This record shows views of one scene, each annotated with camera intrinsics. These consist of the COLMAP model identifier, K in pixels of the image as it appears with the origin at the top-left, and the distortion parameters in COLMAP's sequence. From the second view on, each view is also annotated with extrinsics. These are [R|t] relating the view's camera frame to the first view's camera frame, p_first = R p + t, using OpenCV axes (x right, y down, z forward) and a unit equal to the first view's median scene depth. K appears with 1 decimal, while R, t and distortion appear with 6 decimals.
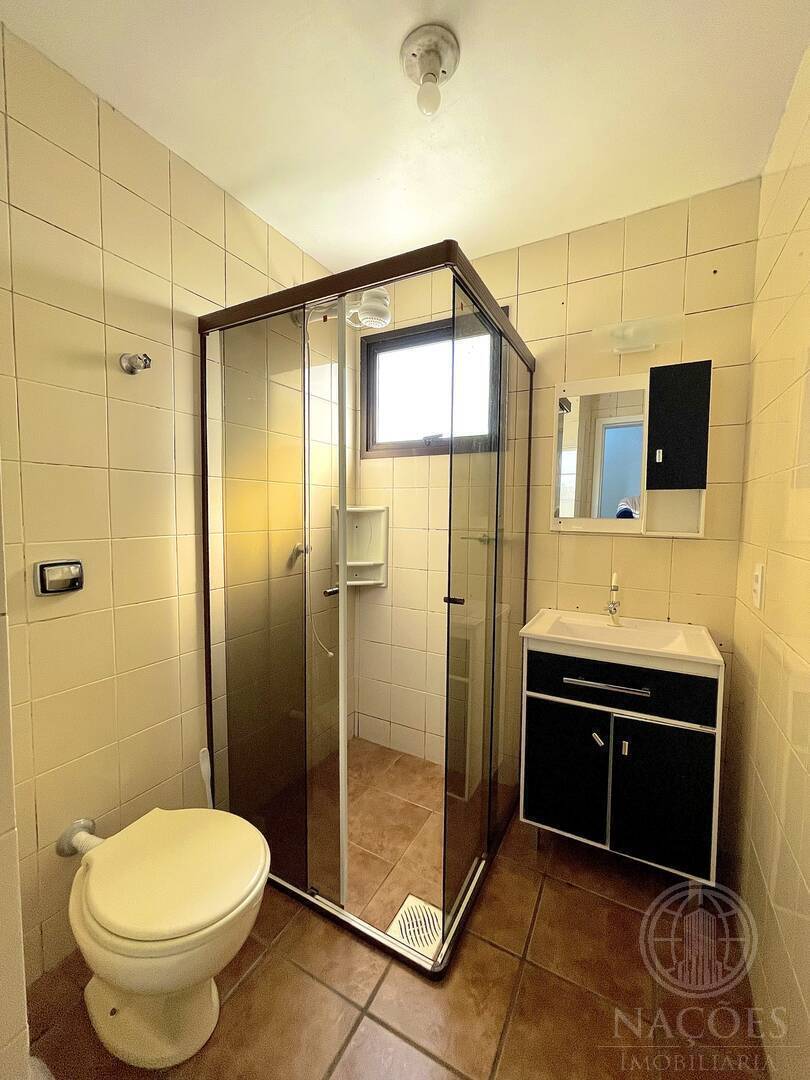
lens RADIAL K [[438.6, 0, 404.3], [0, 438.6, 535.2], [0, 0, 1]] dist [-0.006722, 0.003005]
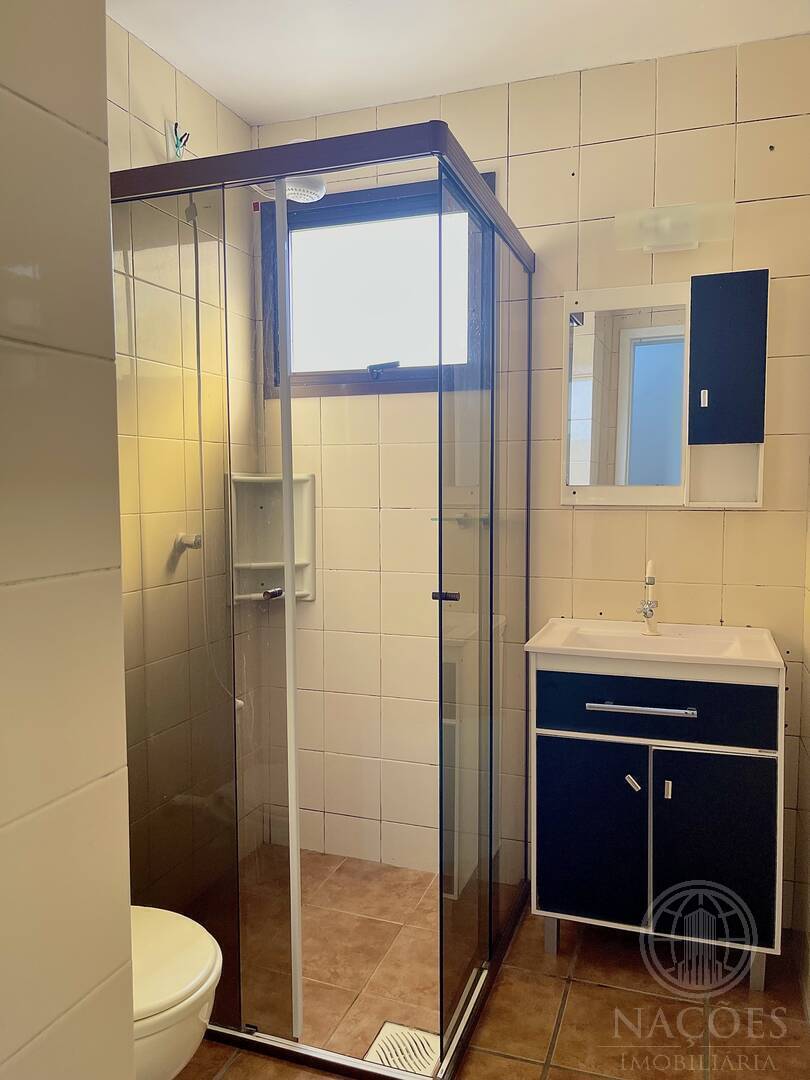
lens RADIAL K [[814.5, 0, 405.3], [0, 814.5, 540.6], [0, 0, 1]] dist [0.046446, -0.060734]
pose [[0.987937, -0.026339, 0.152600, -0.123923], [0.024359, 0.999593, 0.014830, 0.023846], [-0.152929, -0.010934, 0.988177, -0.272139]]
